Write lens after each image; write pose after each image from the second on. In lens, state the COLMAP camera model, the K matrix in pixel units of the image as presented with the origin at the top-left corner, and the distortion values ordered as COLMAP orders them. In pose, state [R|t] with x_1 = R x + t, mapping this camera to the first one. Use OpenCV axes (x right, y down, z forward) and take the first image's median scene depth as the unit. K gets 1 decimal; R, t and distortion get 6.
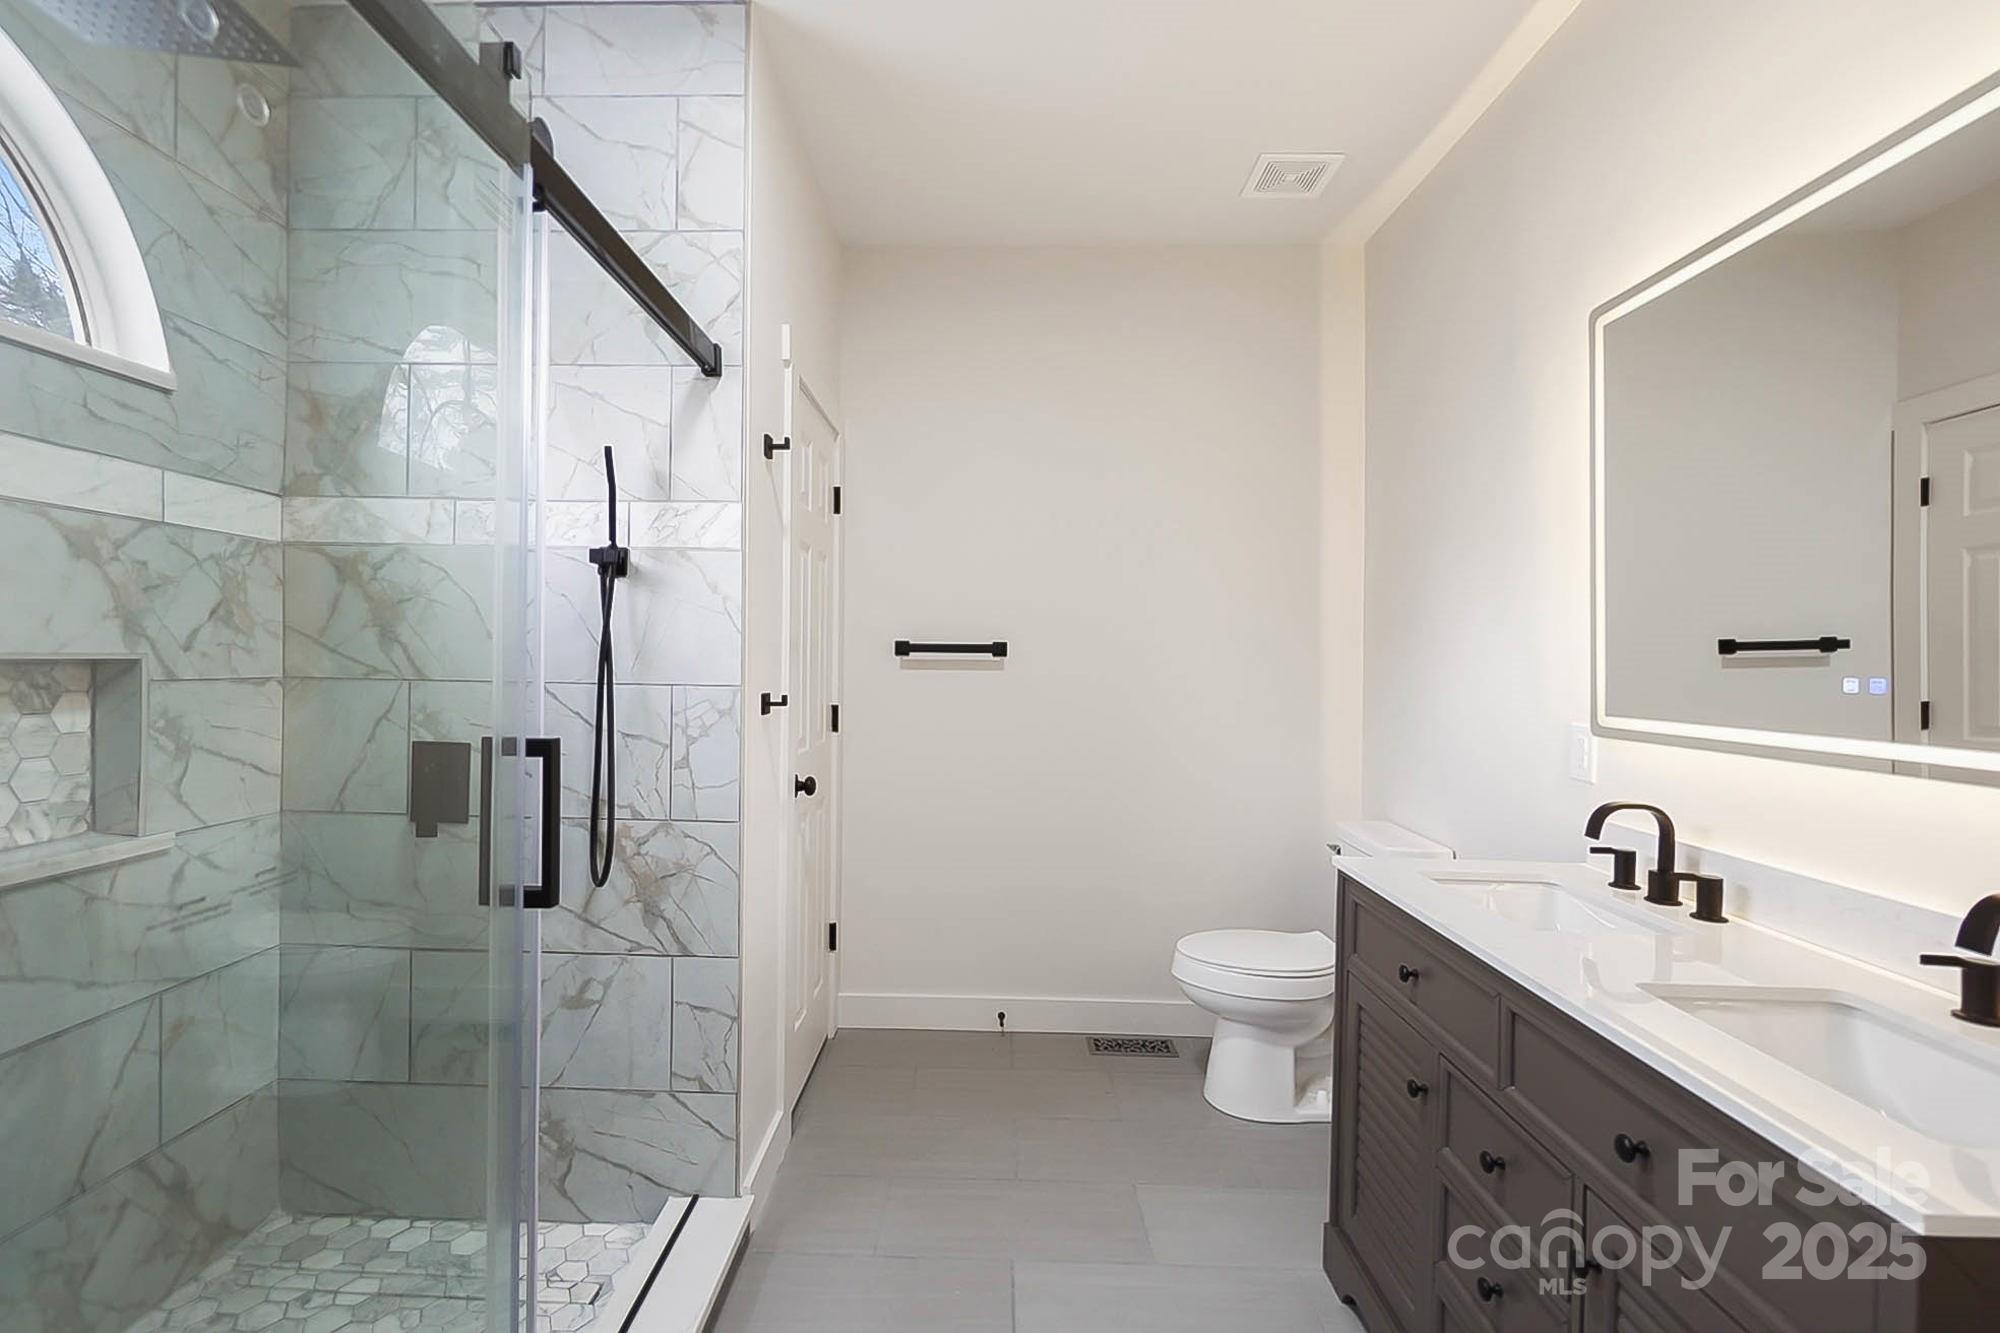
lens RADIAL K [[873.0, 0, 969.0], [0, 873.0, 652.2], [0, 0, 1]] dist [-0.003066, -0.000733]
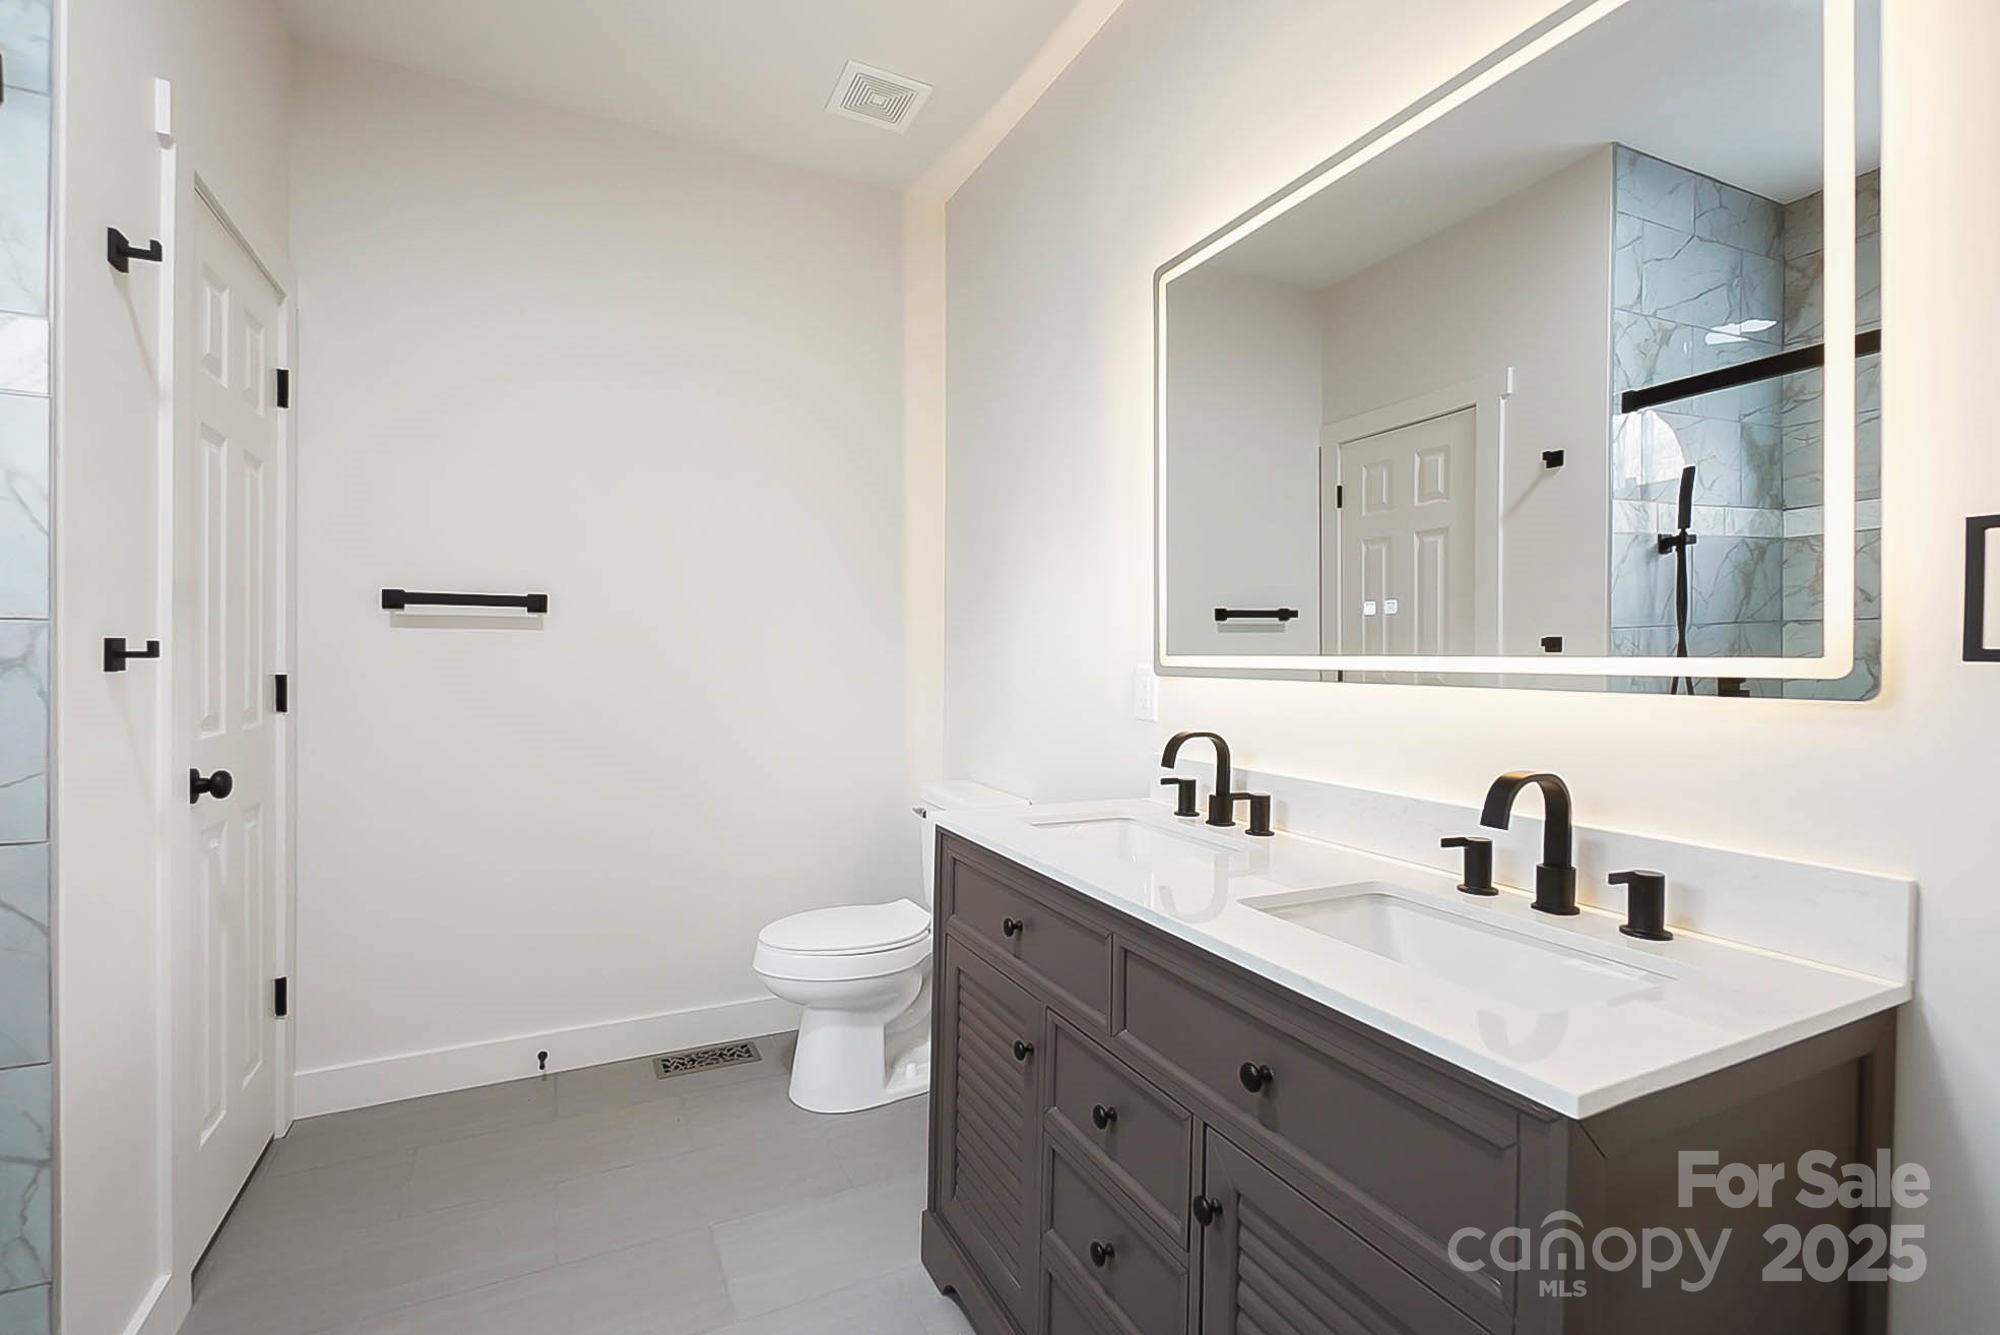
lens RADIAL K [[873.0, 0, 969.0], [0, 873.0, 653.2], [0, 0, 1]] dist [-0.003066, -0.000733]
pose [[0.889334, -0.004799, 0.457233, 0.033795], [0.000720, 0.999958, 0.009096, 0.056879], [-0.457258, -0.007760, 0.889300, 0.162114]]
